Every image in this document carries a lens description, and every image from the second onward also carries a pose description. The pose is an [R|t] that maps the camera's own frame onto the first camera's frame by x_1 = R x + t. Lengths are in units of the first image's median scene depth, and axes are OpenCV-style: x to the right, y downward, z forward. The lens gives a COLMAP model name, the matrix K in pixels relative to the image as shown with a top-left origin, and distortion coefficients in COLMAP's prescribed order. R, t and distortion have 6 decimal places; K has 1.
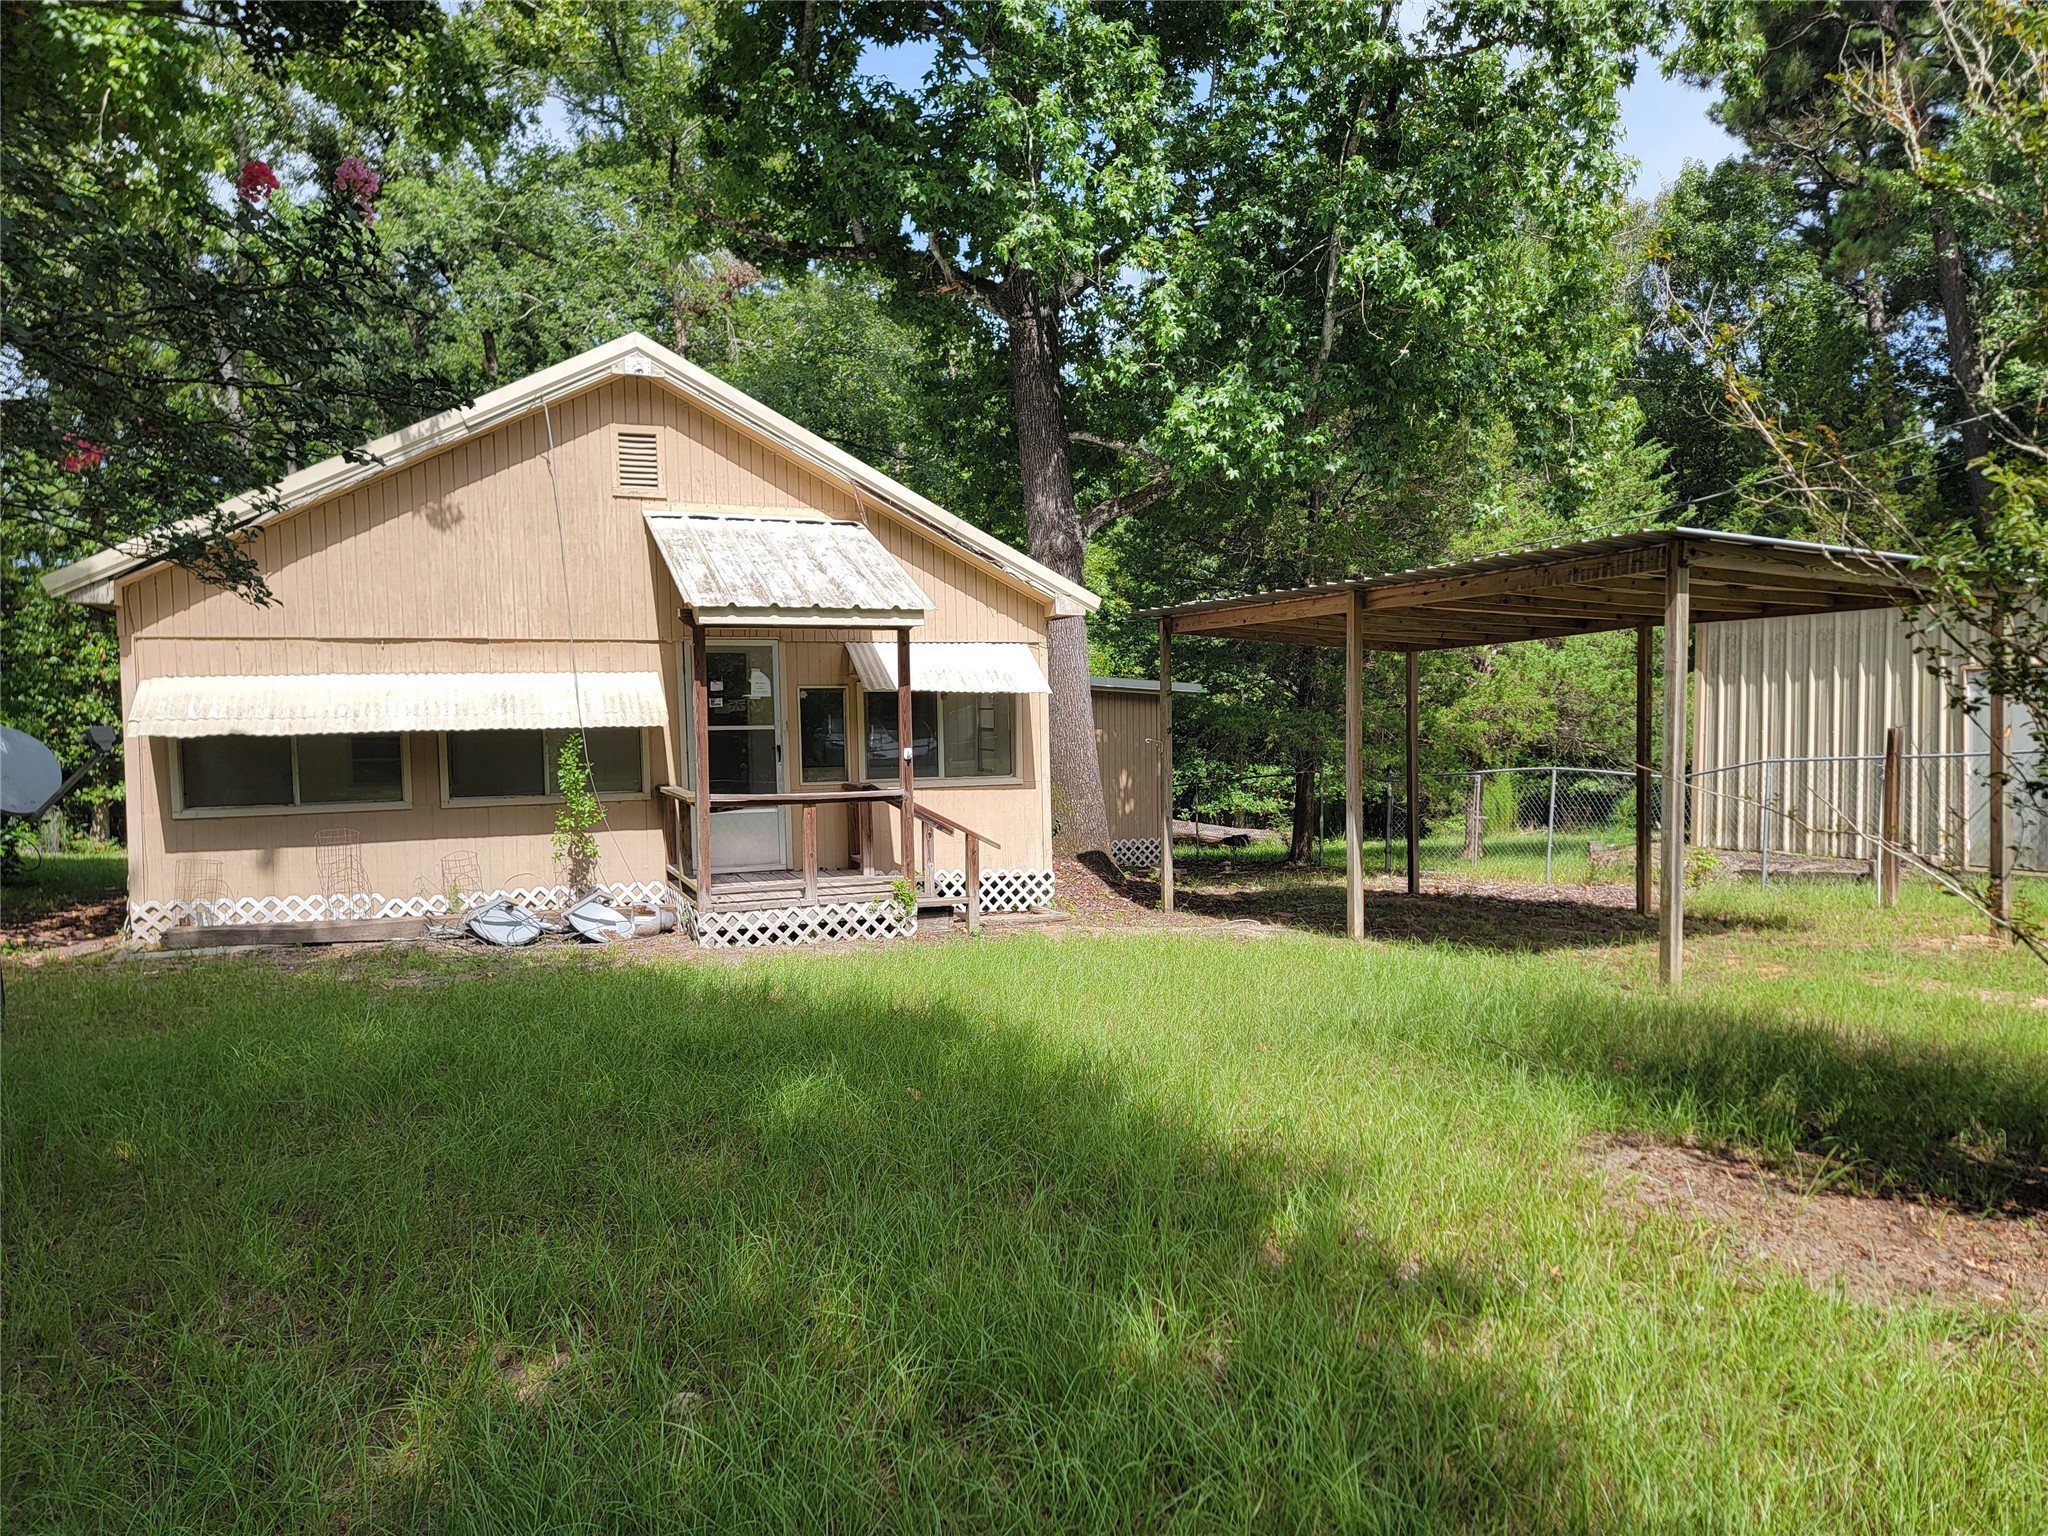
lens RADIAL K [[1411.3, 0, 1053.1], [0, 1411.3, 781.6], [0, 0, 1]] dist [0.090532, -0.081839]
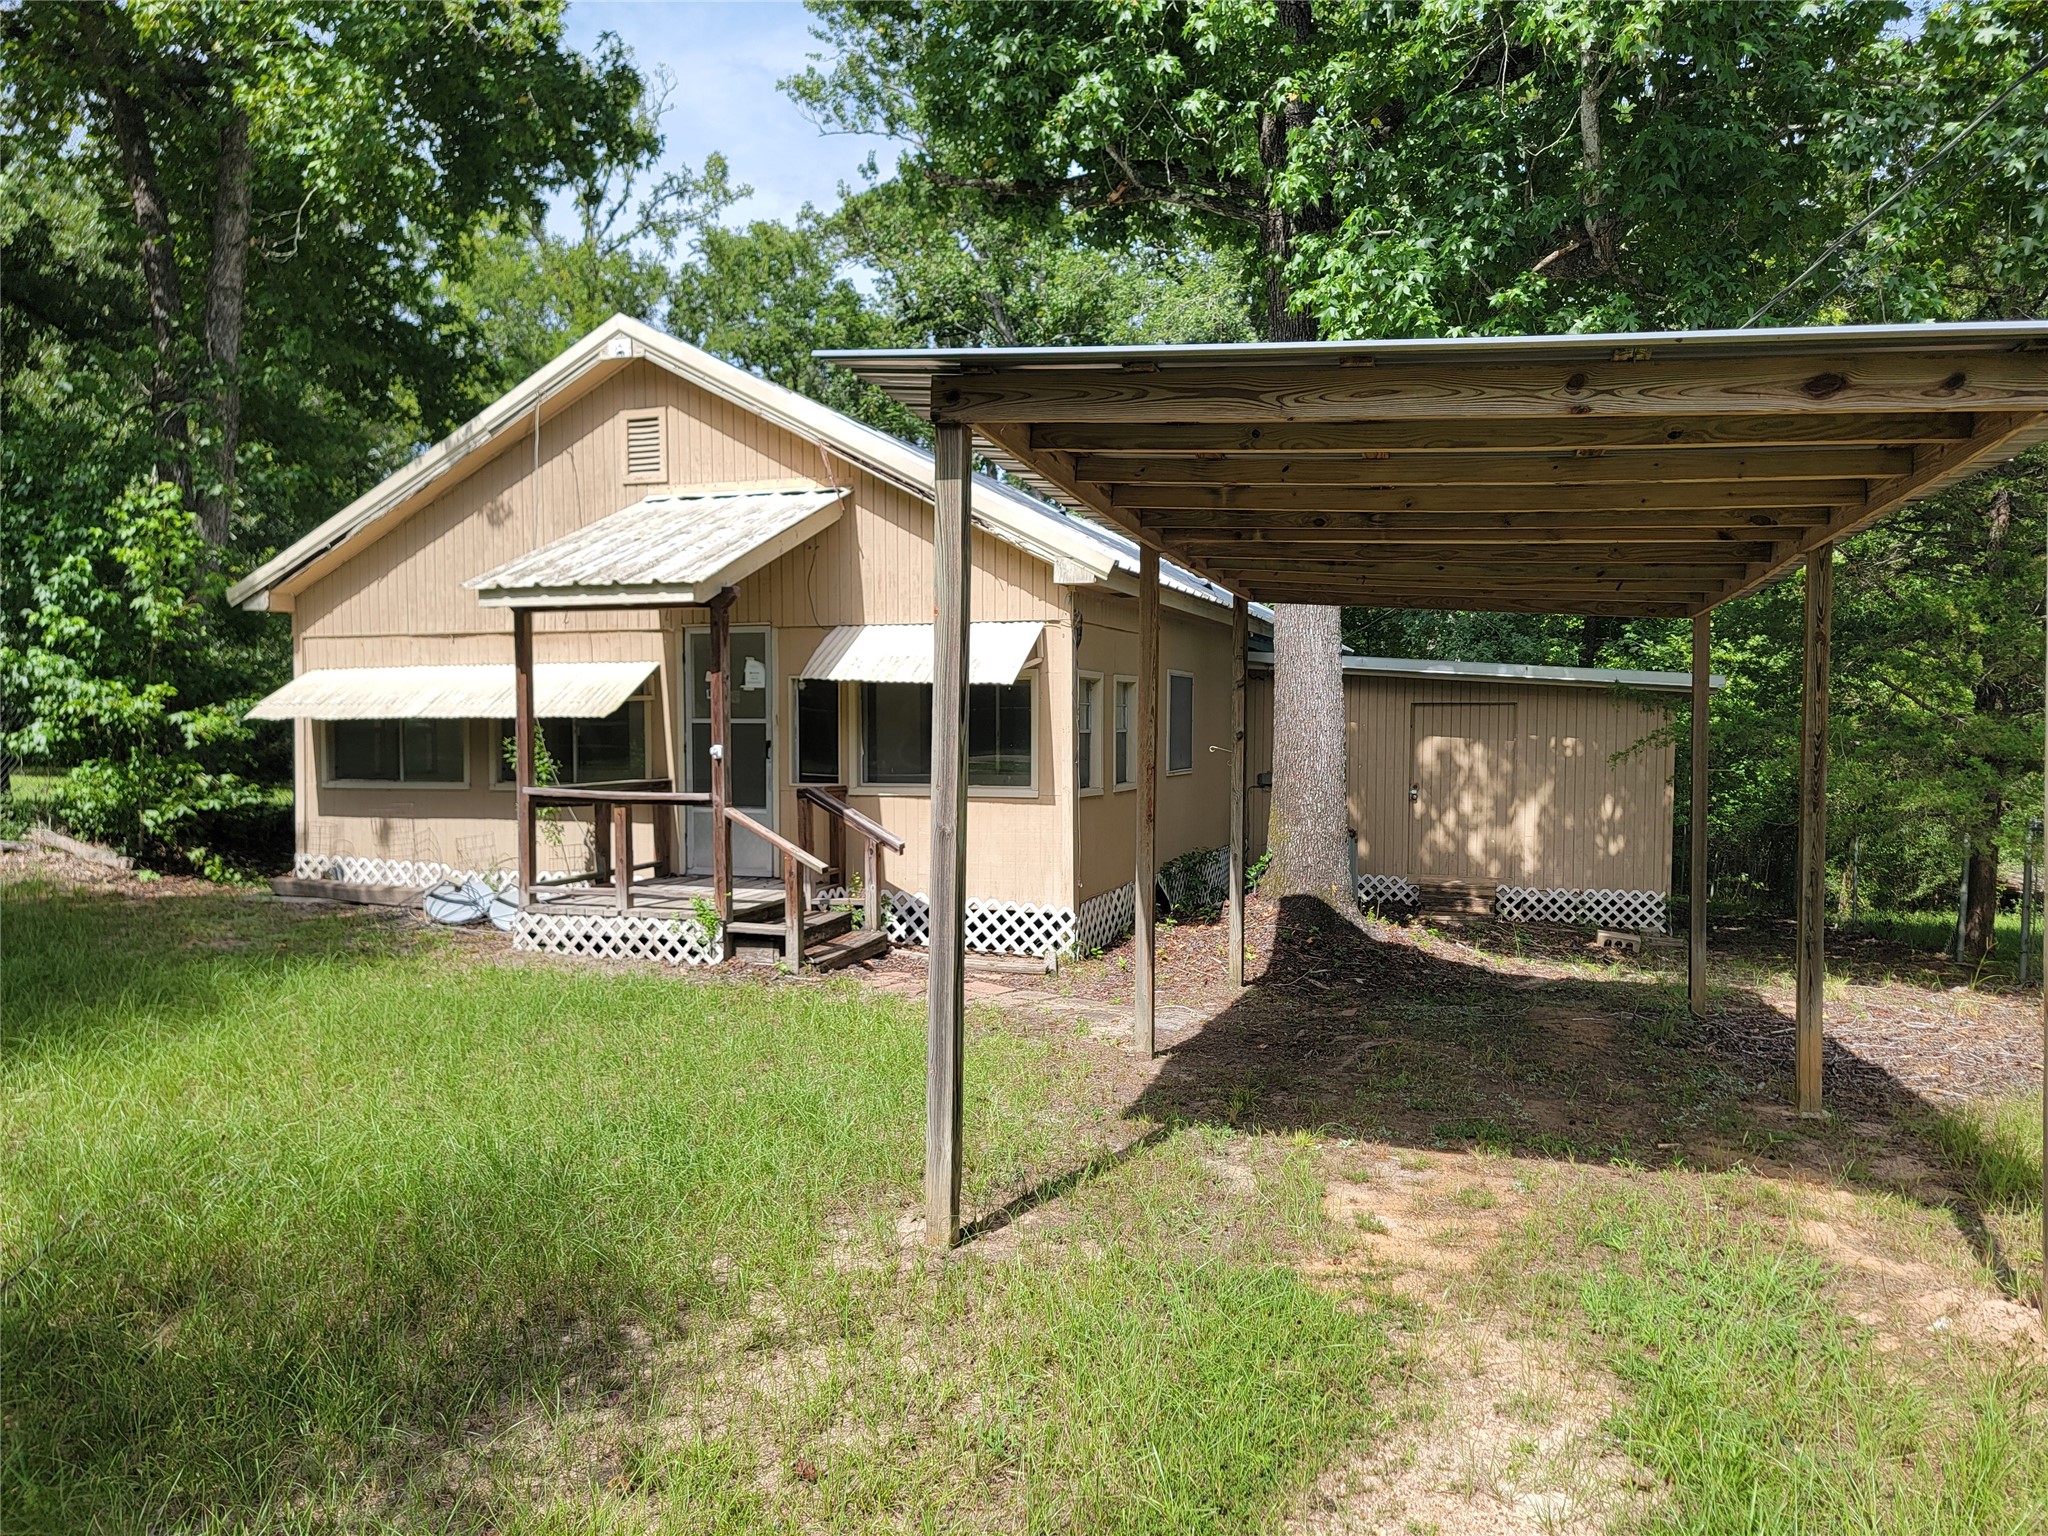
lens RADIAL K [[1411.3, 0, 1053.1], [0, 1411.3, 781.6], [0, 0, 1]] dist [0.090532, -0.081839]
pose [[0.753706, 0.043308, -0.655783, 0.507068], [-0.045534, 0.998870, 0.013632, -0.018867], [0.655633, 0.019586, 0.754826, 0.399114]]
